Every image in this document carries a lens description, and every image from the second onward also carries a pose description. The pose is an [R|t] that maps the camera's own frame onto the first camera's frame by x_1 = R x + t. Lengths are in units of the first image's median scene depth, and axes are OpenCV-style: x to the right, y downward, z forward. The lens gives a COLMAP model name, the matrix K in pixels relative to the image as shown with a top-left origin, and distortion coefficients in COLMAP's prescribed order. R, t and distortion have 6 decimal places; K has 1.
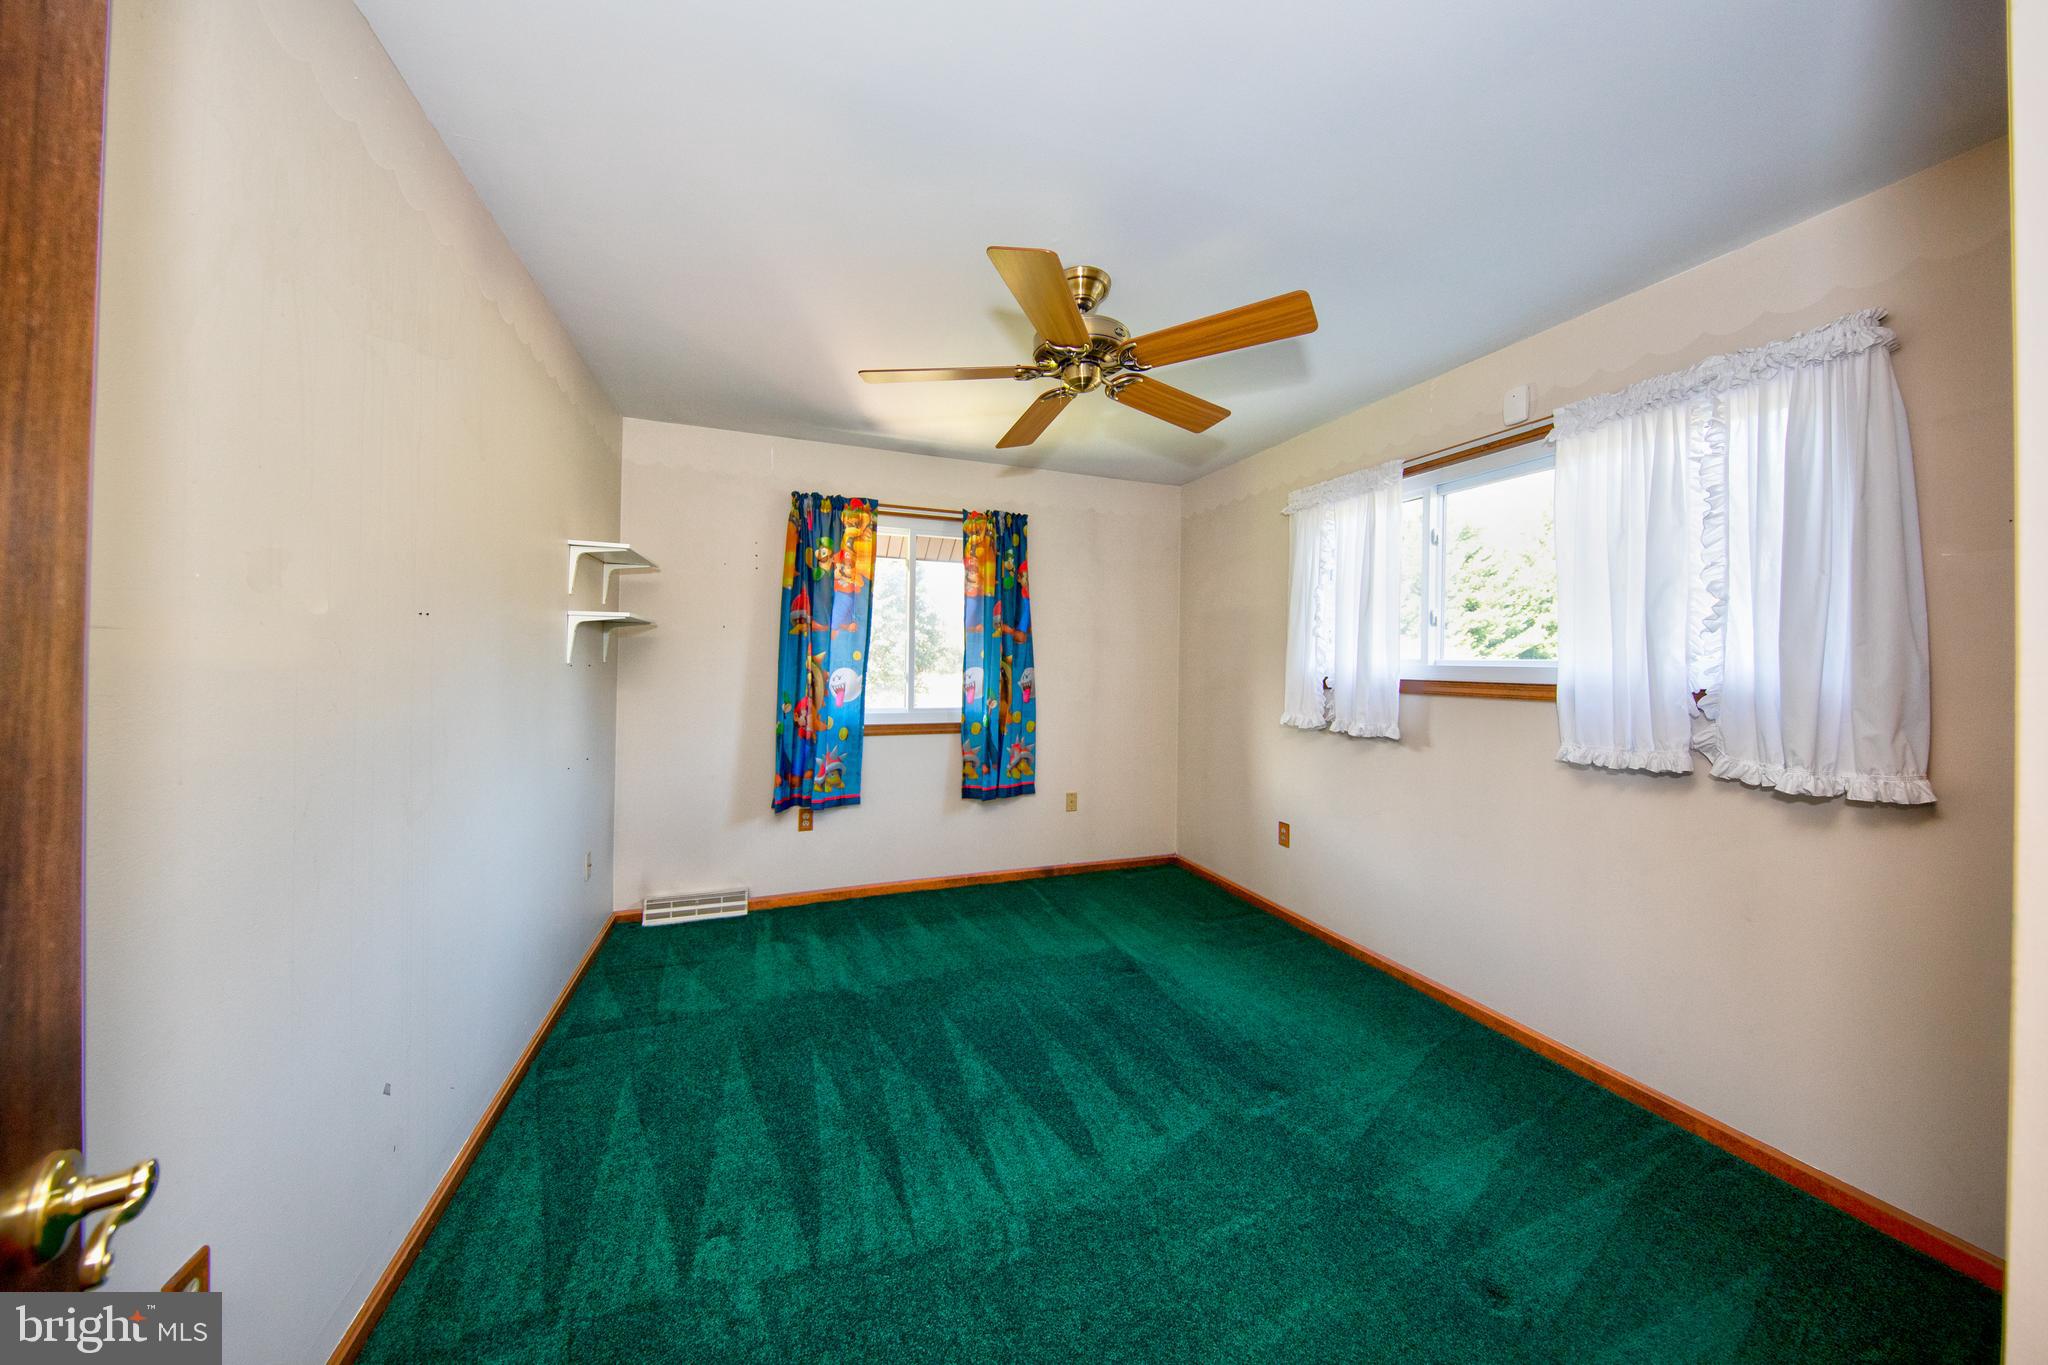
lens RADIAL K [[653.3, 0, 1031.0], [0, 653.3, 670.0], [0, 0, 1]] dist [-0.003522, -0.001329]
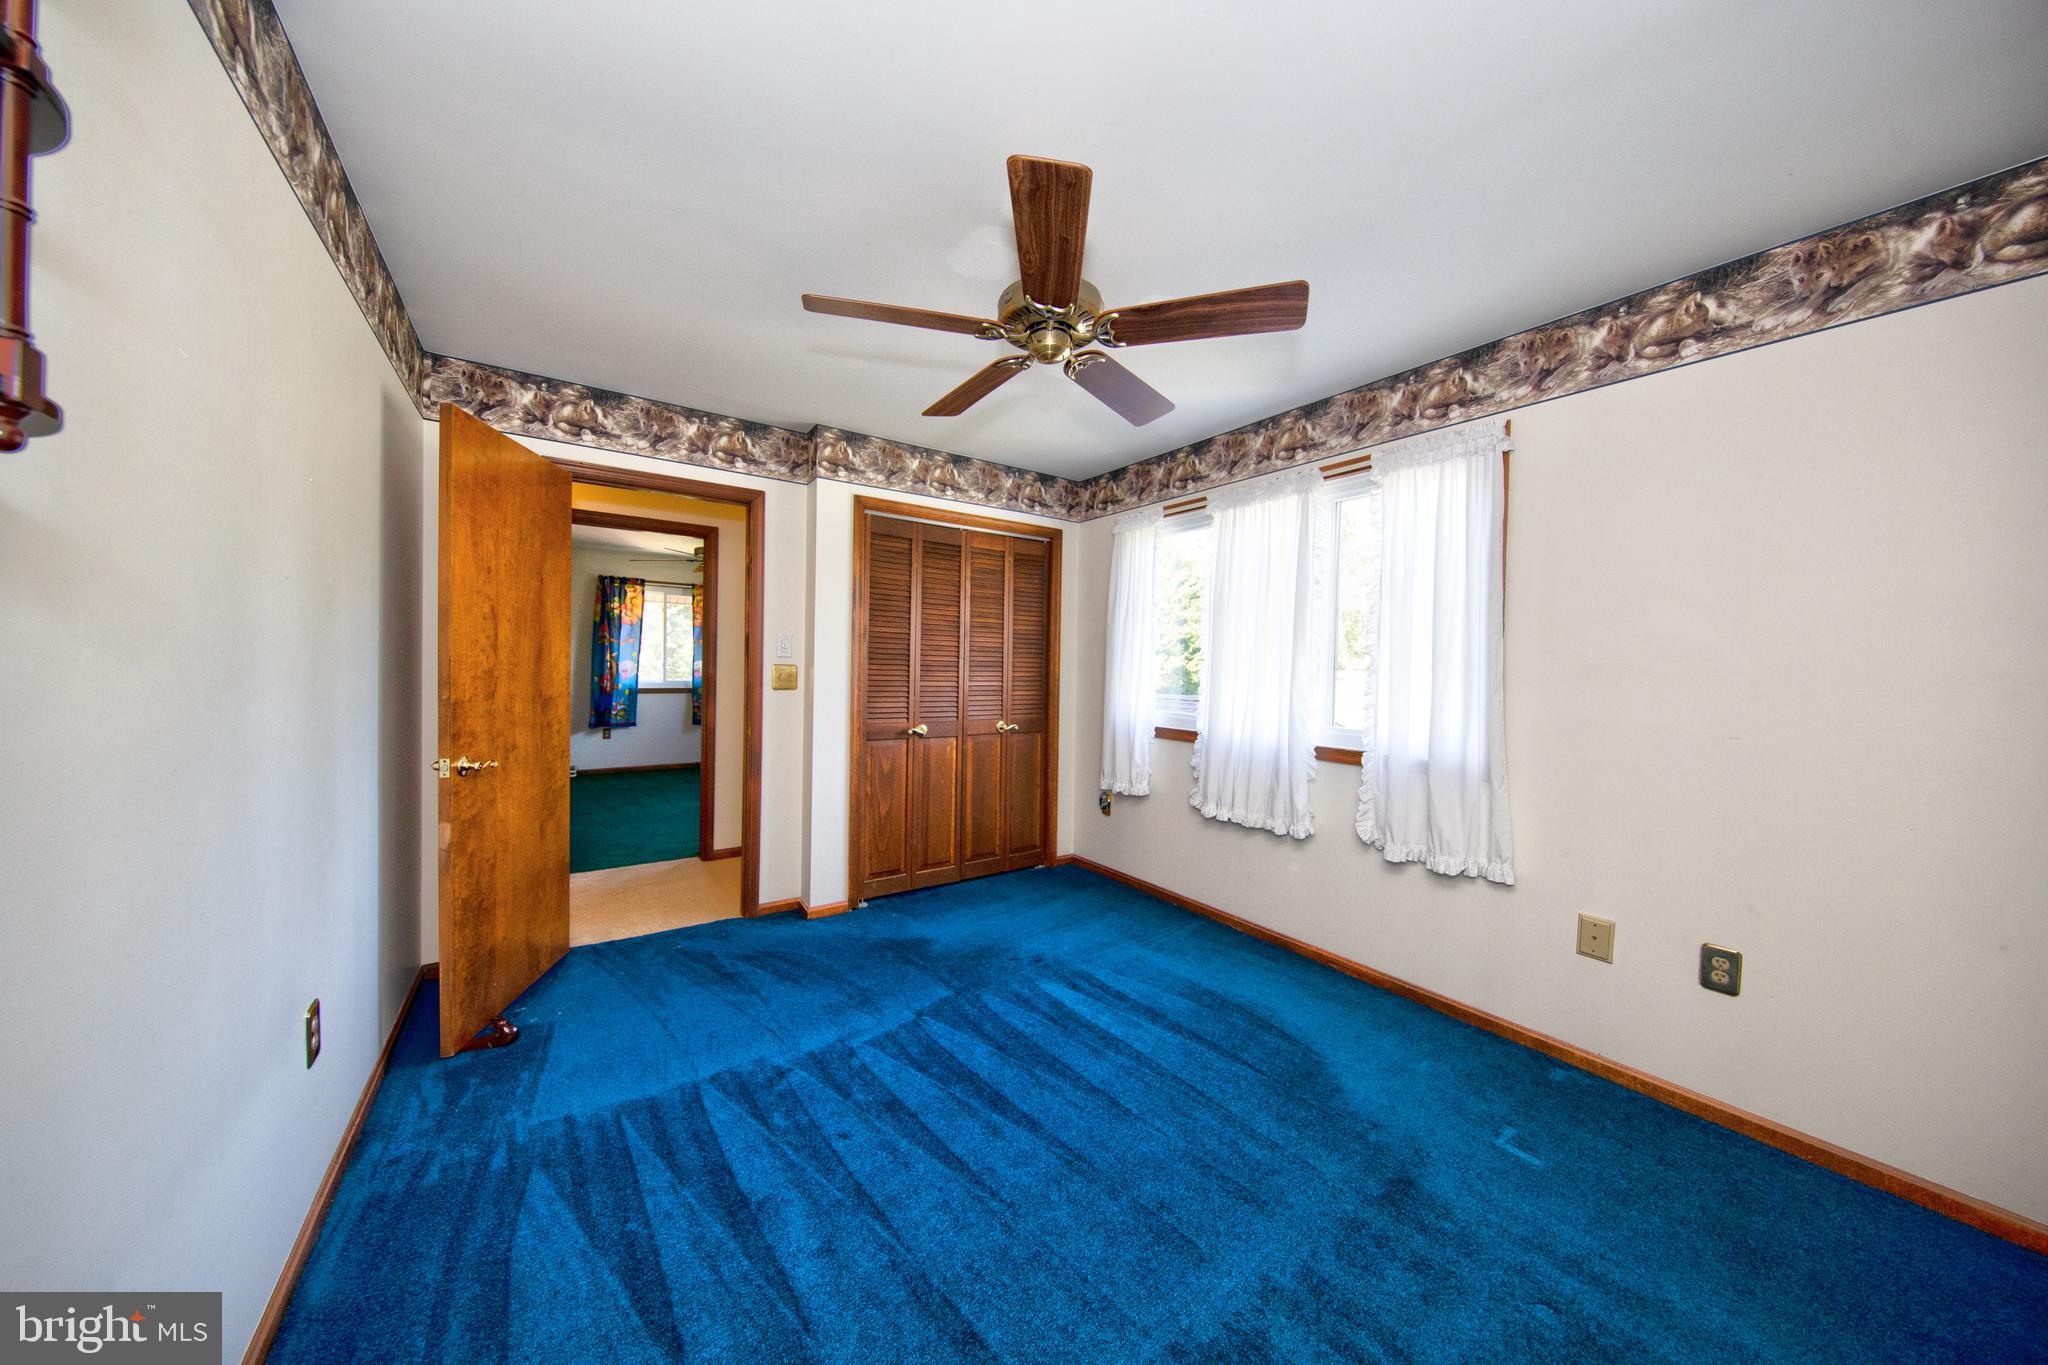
lens RADIAL K [[653.3, 0, 1022.2], [0, 653.3, 677.1], [0, 0, 1]] dist [-0.003522, -0.001329]
pose [[0.968326, 0.000829, 0.249690, 0.390673], [-0.002338, 0.999981, 0.005746, 0.033082], [-0.249680, -0.006148, 0.968309, -1.251312]]
